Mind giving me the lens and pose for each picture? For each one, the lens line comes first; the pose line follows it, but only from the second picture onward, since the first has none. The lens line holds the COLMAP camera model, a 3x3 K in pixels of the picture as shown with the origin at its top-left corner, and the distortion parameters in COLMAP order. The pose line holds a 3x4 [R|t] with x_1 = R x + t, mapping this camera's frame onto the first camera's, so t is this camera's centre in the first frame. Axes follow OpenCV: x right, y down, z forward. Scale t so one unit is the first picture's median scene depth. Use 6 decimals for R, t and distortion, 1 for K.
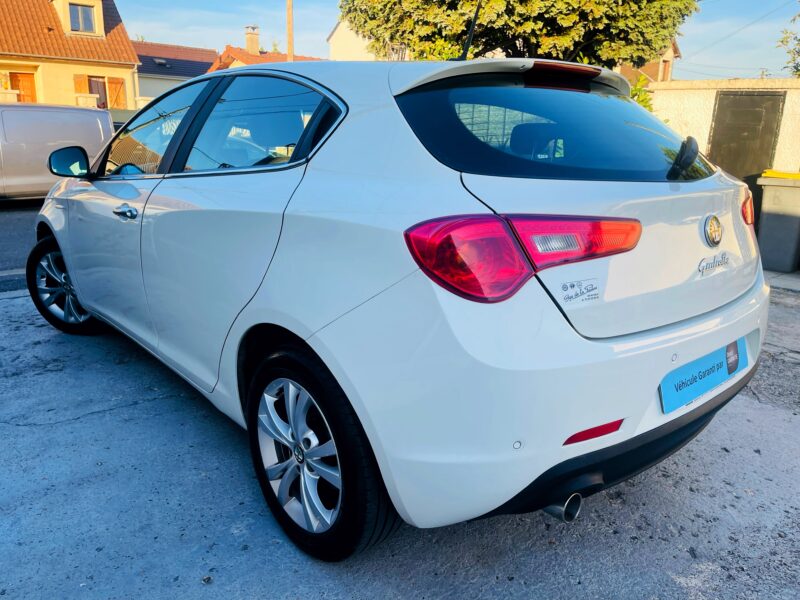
lens RADIAL K [[612.5, 0, 392.9], [0, 612.5, 304.8], [0, 0, 1]] dist [0.015512, -0.027311]
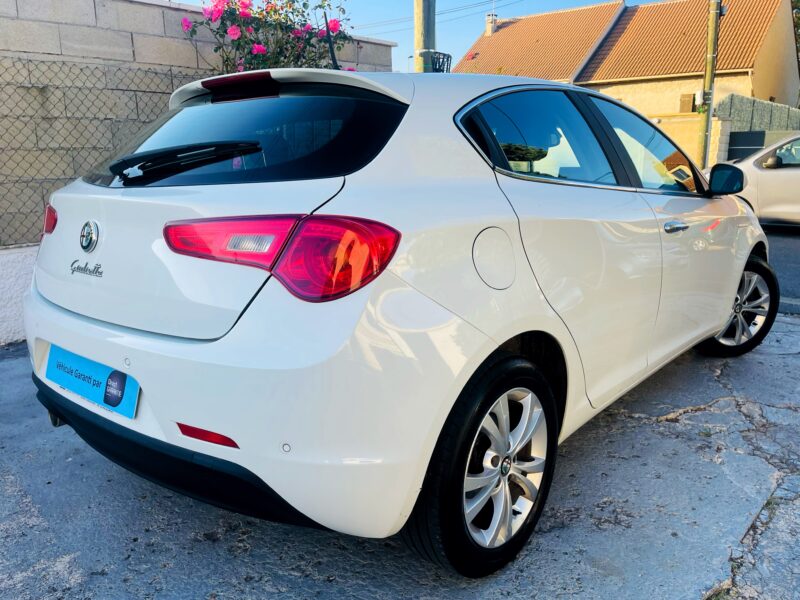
lens RADIAL K [[643.9, 0, 400.2], [0, 643.9, 298.6], [0, 0, 1]] dist [0.018577, 0.005838]
pose [[0.155848, 0.194084, -0.968526, 1.830301], [-0.248418, 0.956694, 0.151739, -0.345606], [0.956034, 0.216951, 0.197312, 1.448230]]
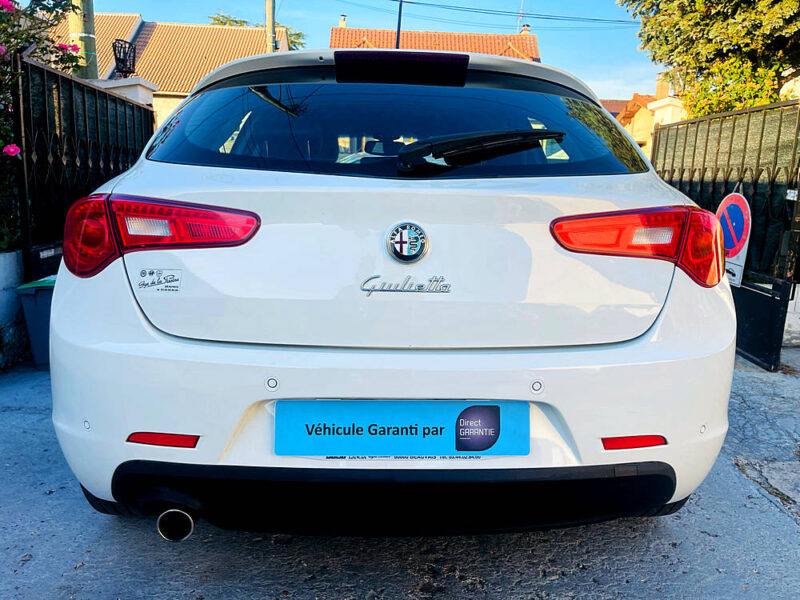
lens RADIAL K [[612.5, 0, 400.0], [0, 612.5, 296.2], [0, 0, 1]] dist [0.015512, -0.027311]
pose [[0.787140, 0.130047, -0.602908, 1.094619], [-0.182062, 0.982952, -0.025673, -0.038705], [0.589291, 0.129975, 0.797397, 0.448124]]
